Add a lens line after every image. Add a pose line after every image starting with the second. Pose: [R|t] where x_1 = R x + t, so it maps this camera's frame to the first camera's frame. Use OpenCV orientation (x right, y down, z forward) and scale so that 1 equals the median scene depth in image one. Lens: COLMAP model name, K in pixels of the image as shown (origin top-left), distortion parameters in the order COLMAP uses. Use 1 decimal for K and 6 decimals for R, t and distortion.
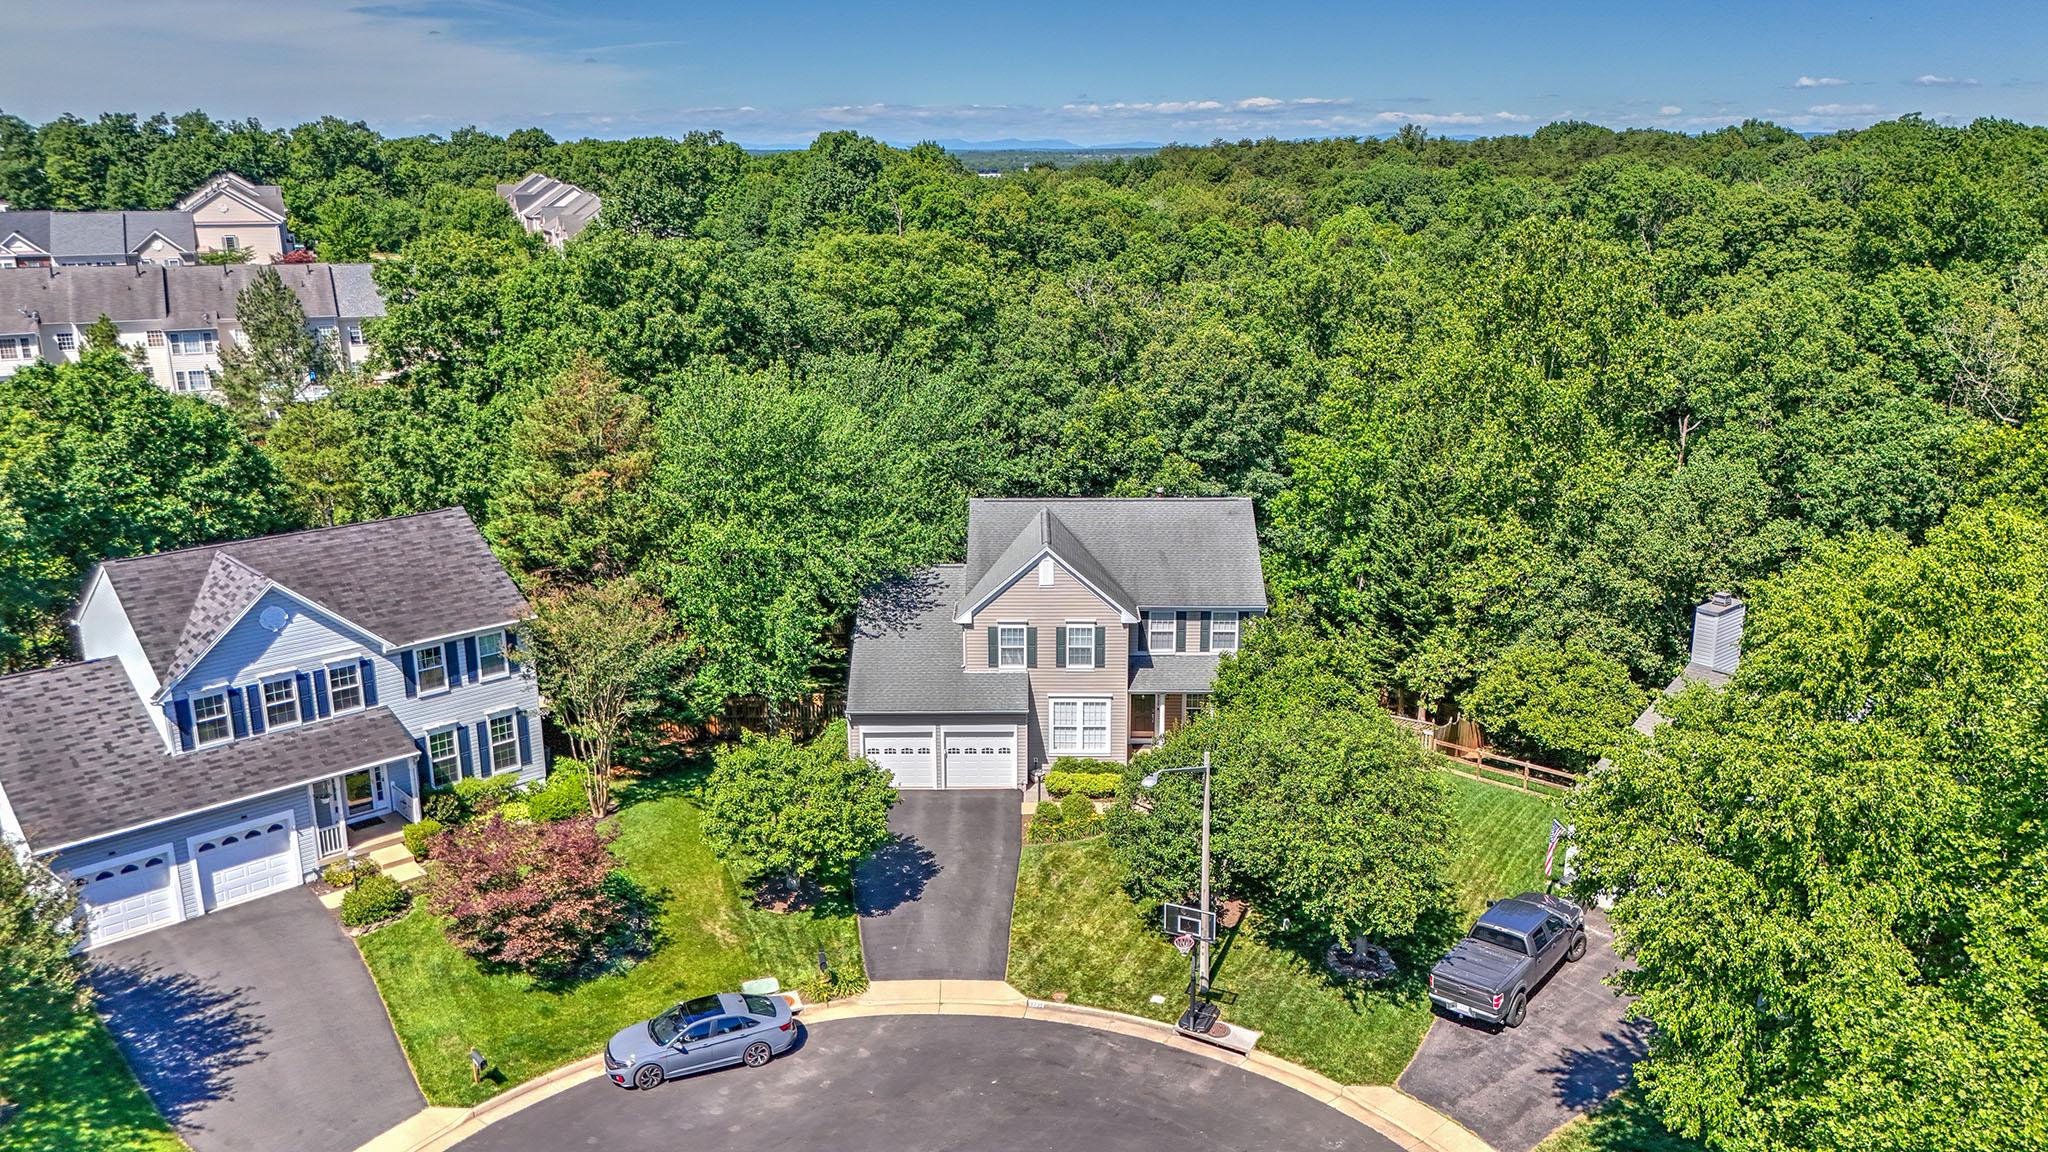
lens RADIAL K [[1495.9, 0, 1018.4], [0, 1495.9, 590.5], [0, 0, 1]] dist [0.006796, -0.002028]
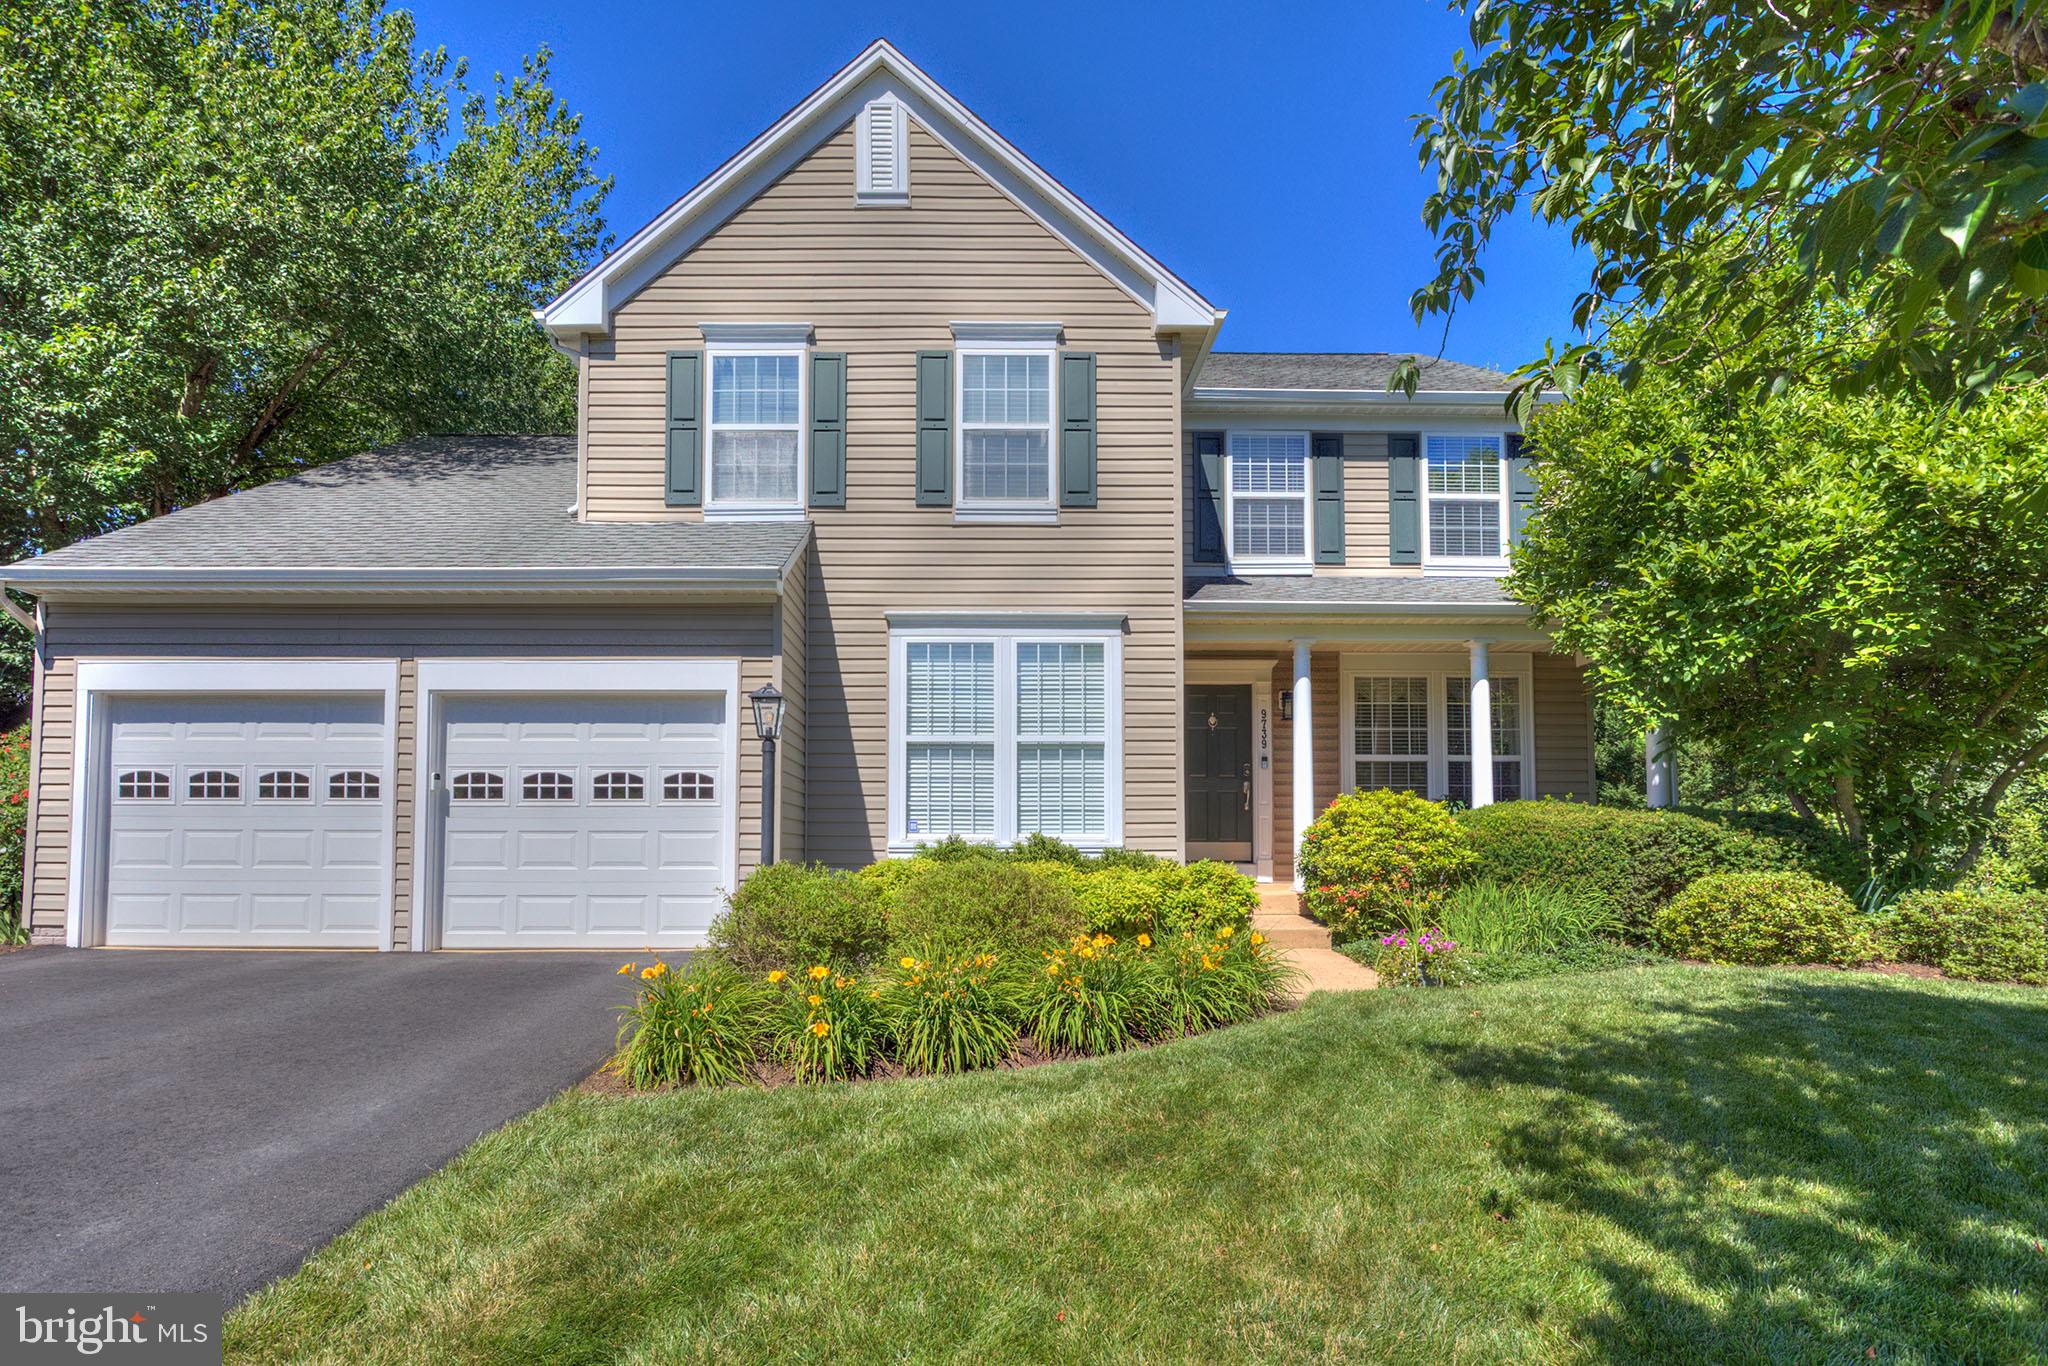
lens RADIAL K [[1011.1, 0, 979.5], [0, 1011.1, 835.9], [0, 0, 1]] dist [-0.022441, -0.001079]
pose [[0.999912, 0.004262, 0.012579, 0.030865], [-0.000655, 0.961784, -0.273808, 0.140950], [-0.013265, 0.273775, 0.961702, 0.752632]]
